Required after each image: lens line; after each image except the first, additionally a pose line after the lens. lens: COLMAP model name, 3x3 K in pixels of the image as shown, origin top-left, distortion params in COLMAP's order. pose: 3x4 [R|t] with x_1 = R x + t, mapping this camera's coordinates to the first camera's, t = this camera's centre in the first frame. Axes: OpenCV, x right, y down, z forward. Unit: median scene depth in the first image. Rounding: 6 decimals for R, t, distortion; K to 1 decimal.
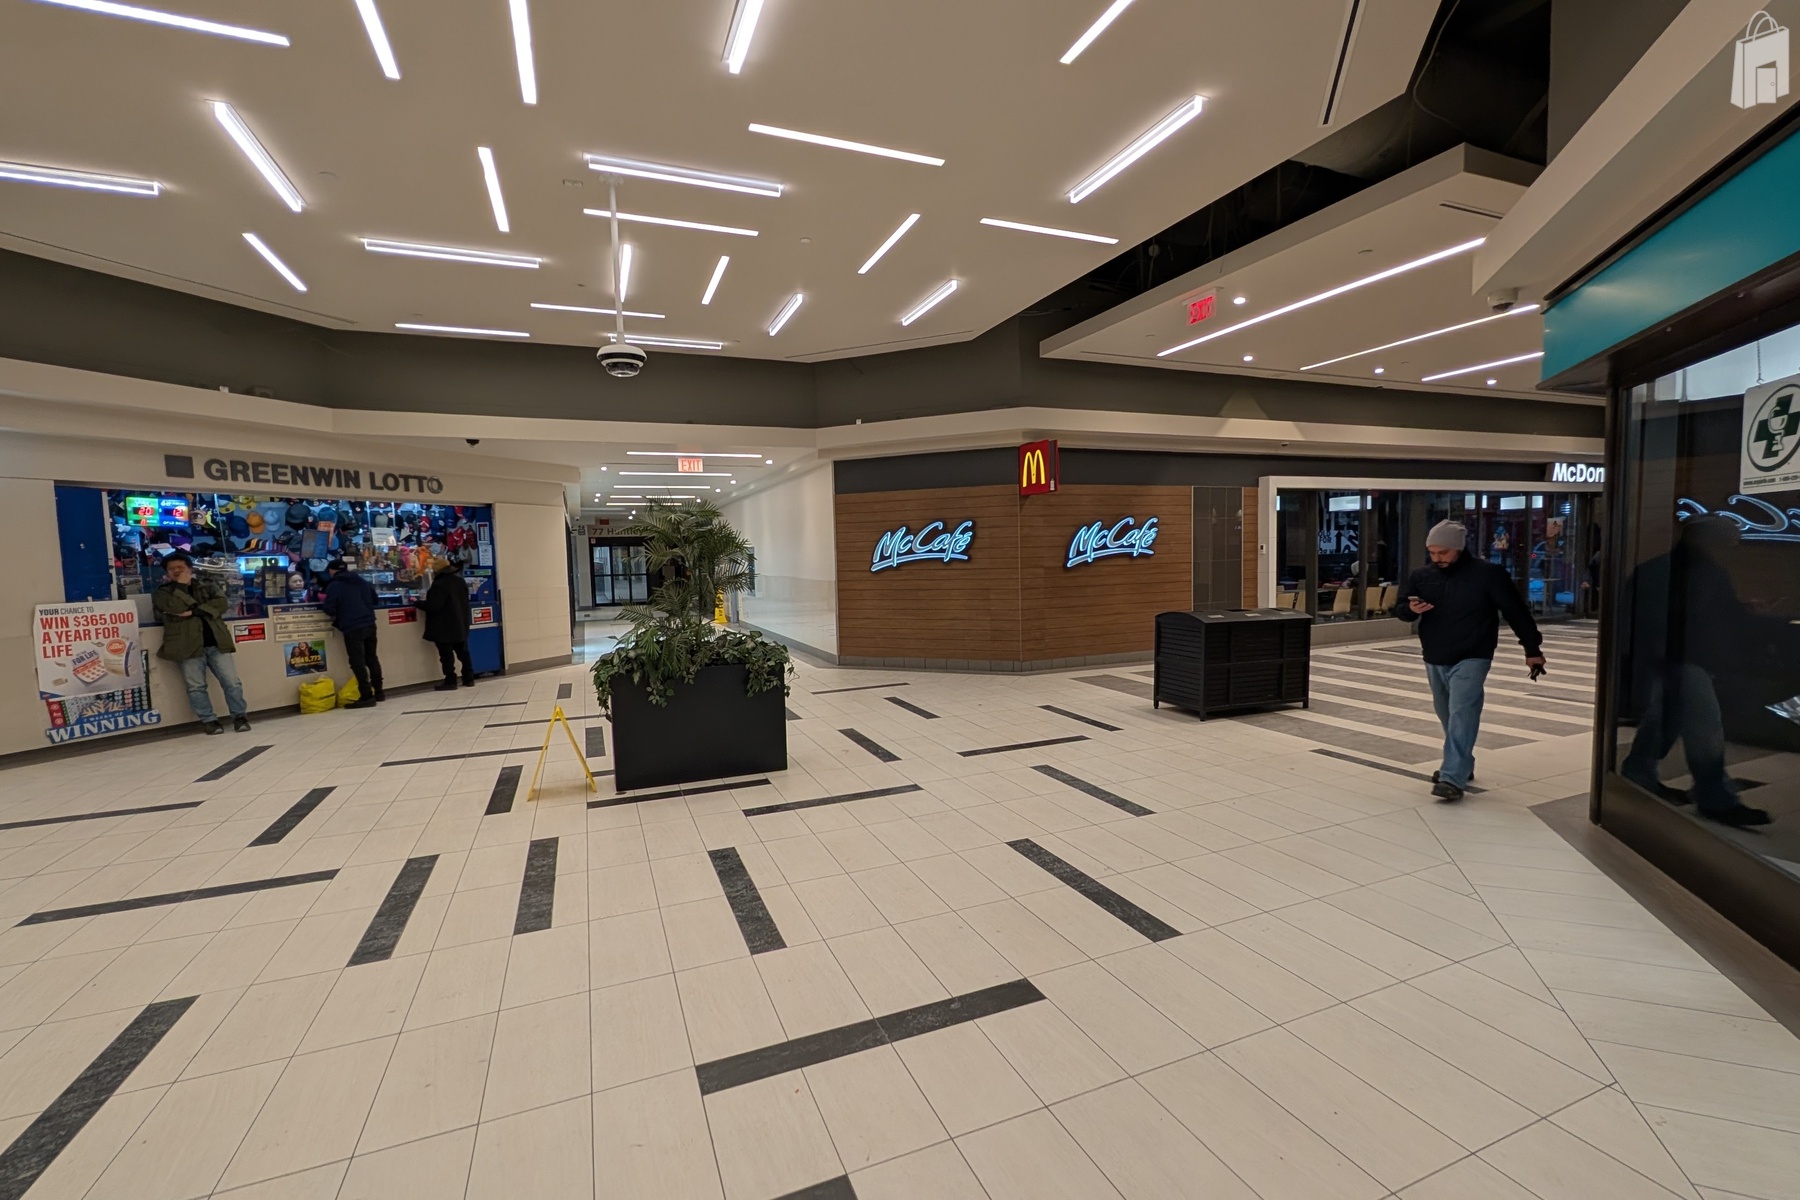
lens RADIAL K [[770.7, 0, 895.7], [0, 770.7, 606.3], [0, 0, 1]] dist [0.004934, -0.000380]
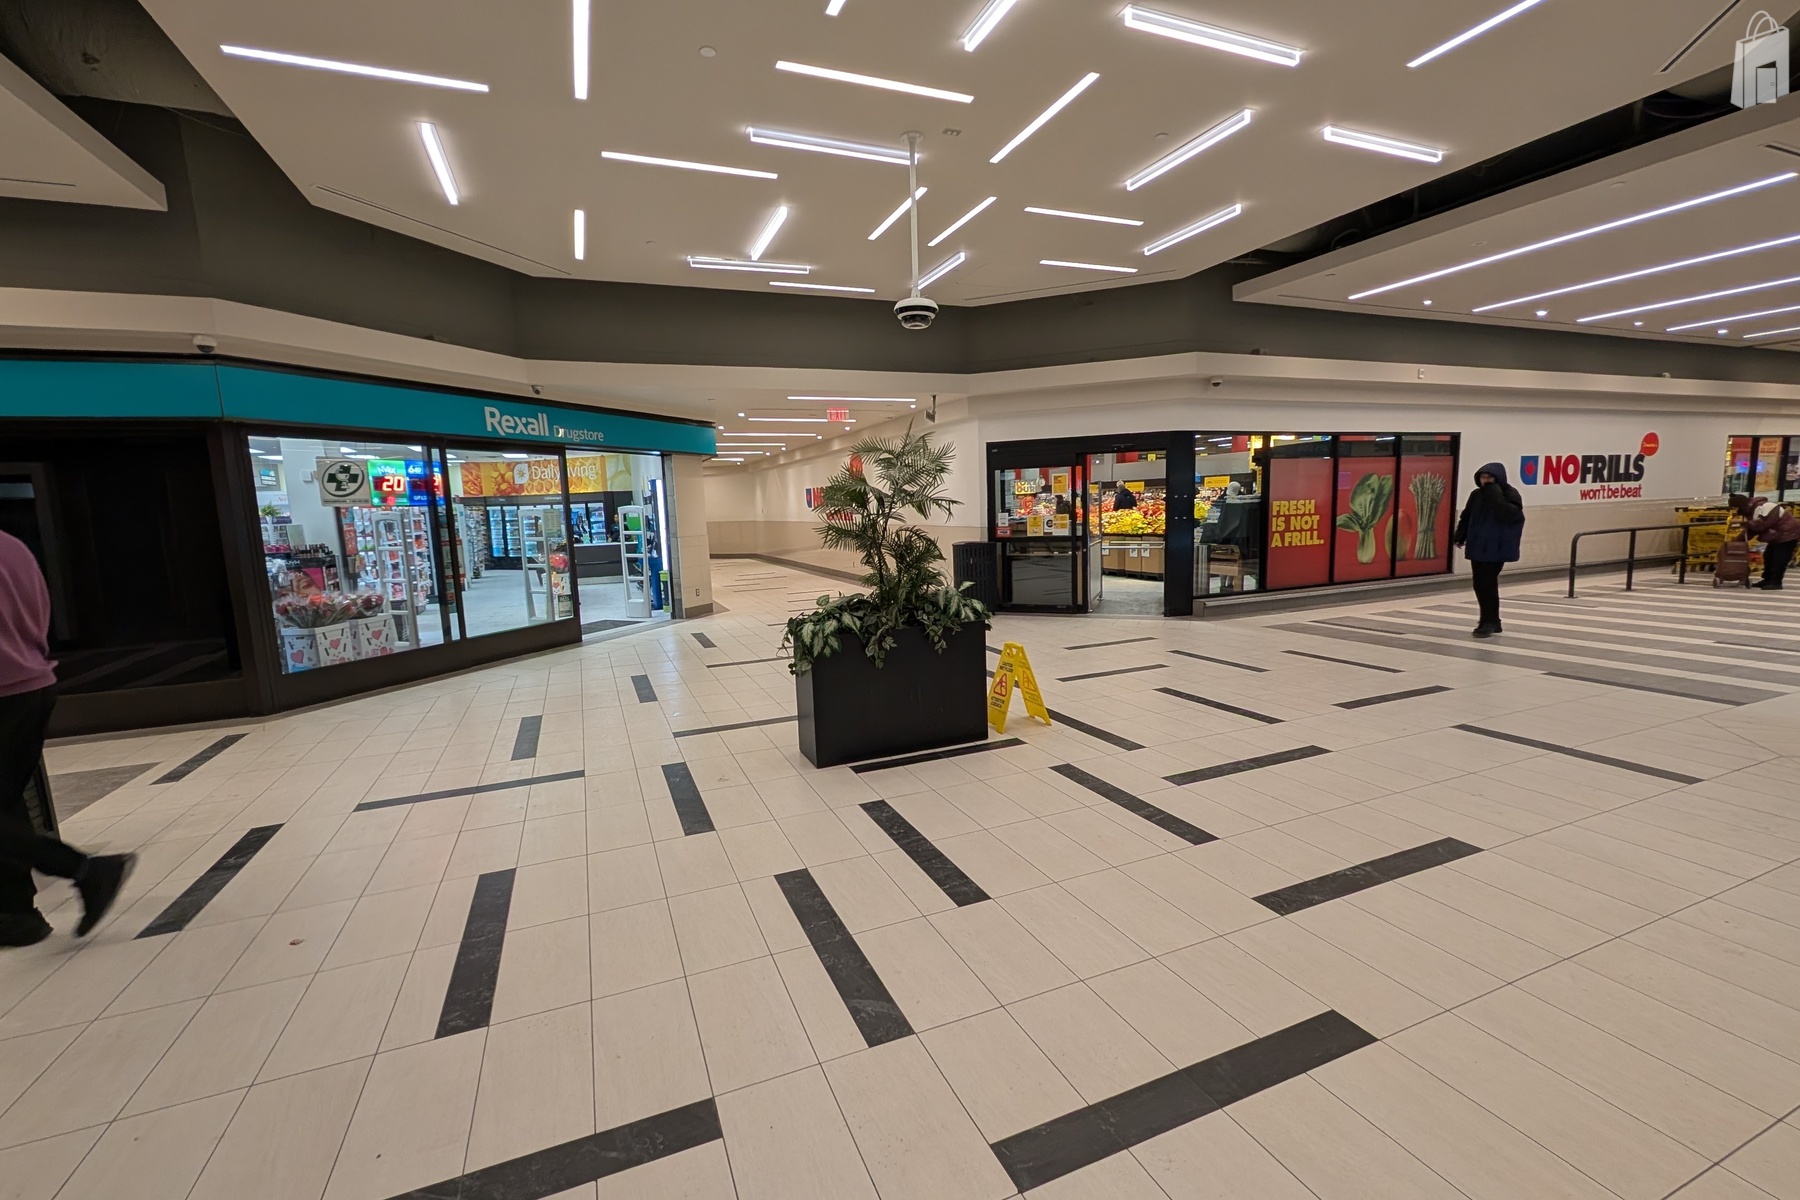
lens RADIAL K [[770.7, 0, 900.0], [0, 770.7, 610.2], [0, 0, 1]] dist [0.004934, -0.000380]
pose [[-0.998202, 0.059842, -0.003447, -0.215241], [0.057893, 0.977410, 0.203268, -0.098774], [0.015533, 0.202703, -0.979117, 1.509349]]
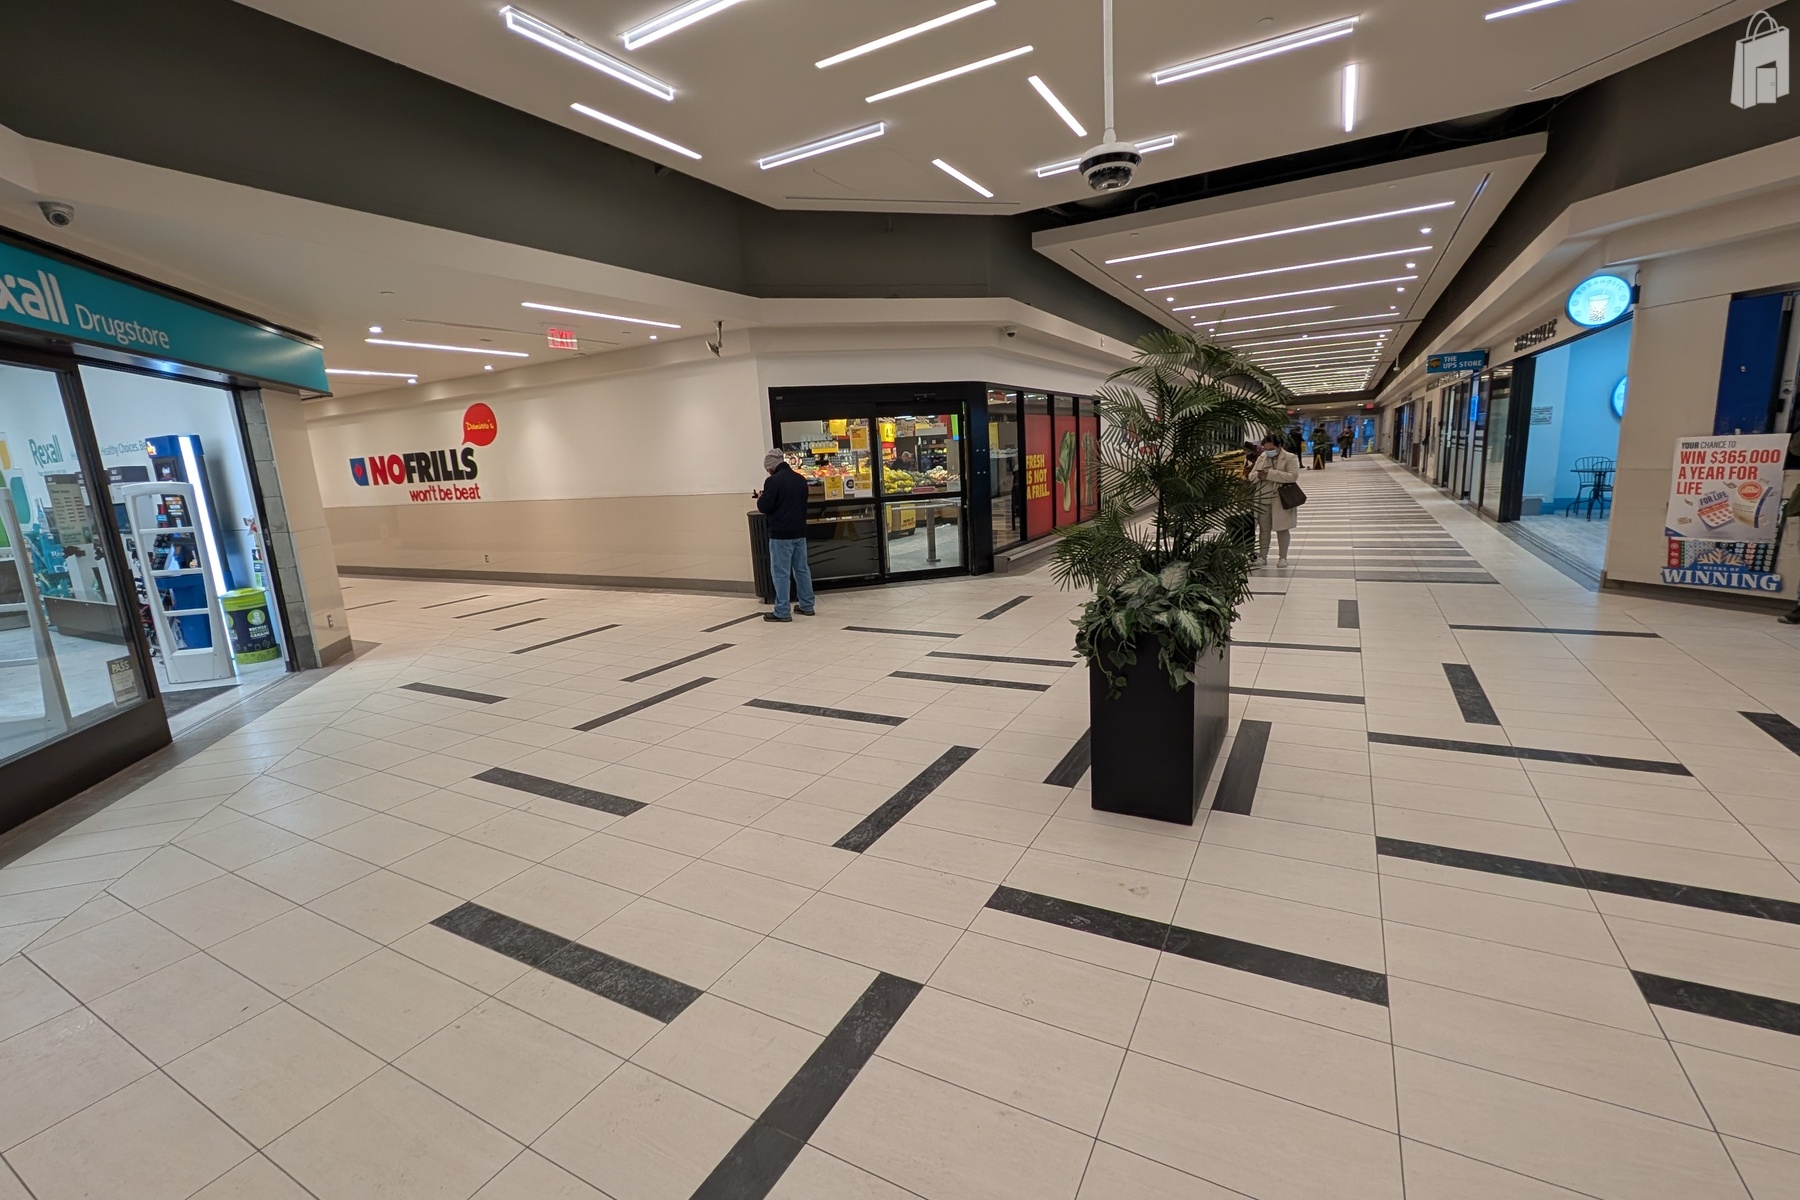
lens RADIAL K [[770.7, 0, 901.8], [0, 770.7, 607.2], [0, 0, 1]] dist [0.004934, -0.000380]
pose [[-0.776747, 0.190691, -0.600251, 0.242220], [0.035330, 0.964754, 0.260770, -0.078084], [0.628821, 0.181345, -0.756107, 1.087101]]
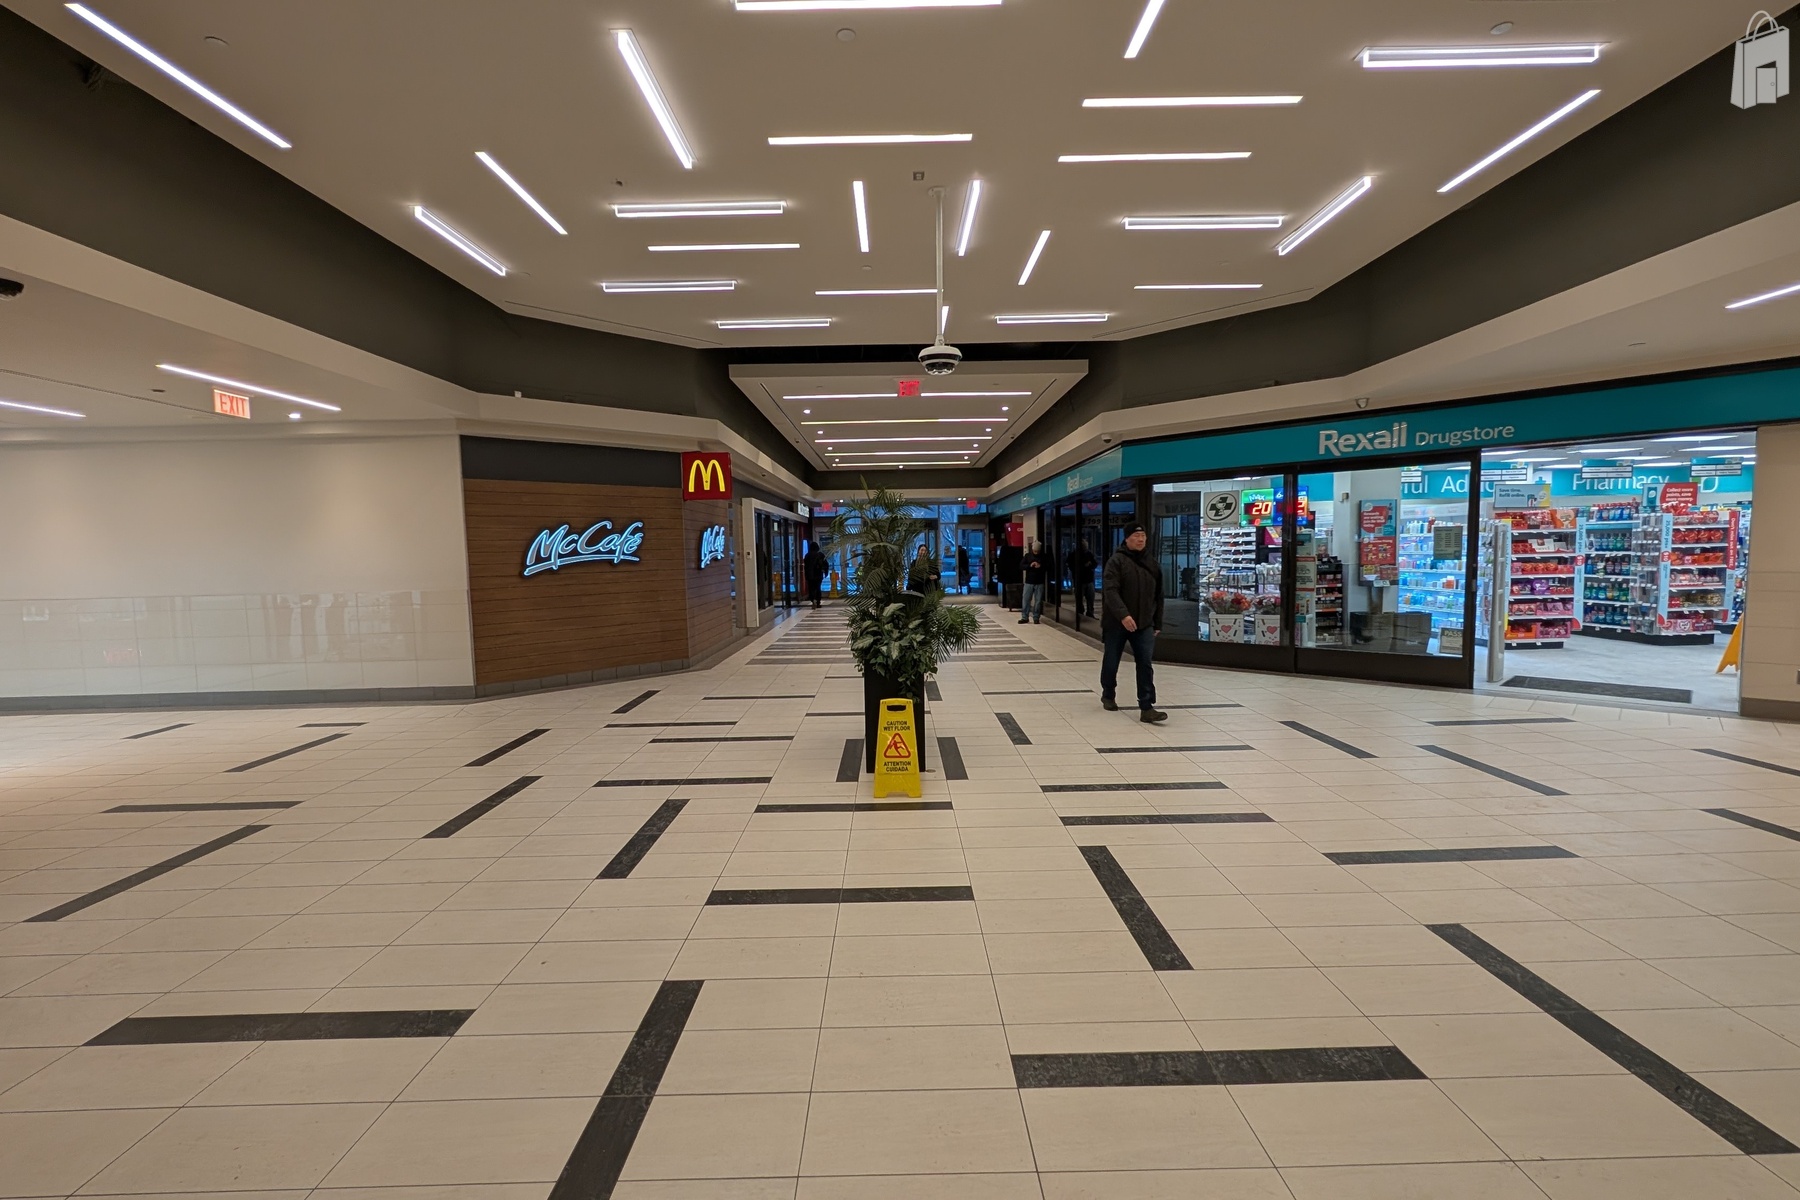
lens RADIAL K [[770.7, 0, 907.9], [0, 770.7, 607.0], [0, 0, 1]] dist [0.004934, -0.000380]
pose [[0.361334, -0.054755, 0.930827, -0.992579], [0.076129, 0.996674, 0.029076, -0.007548], [-0.929323, 0.060356, 0.364301, 0.479968]]
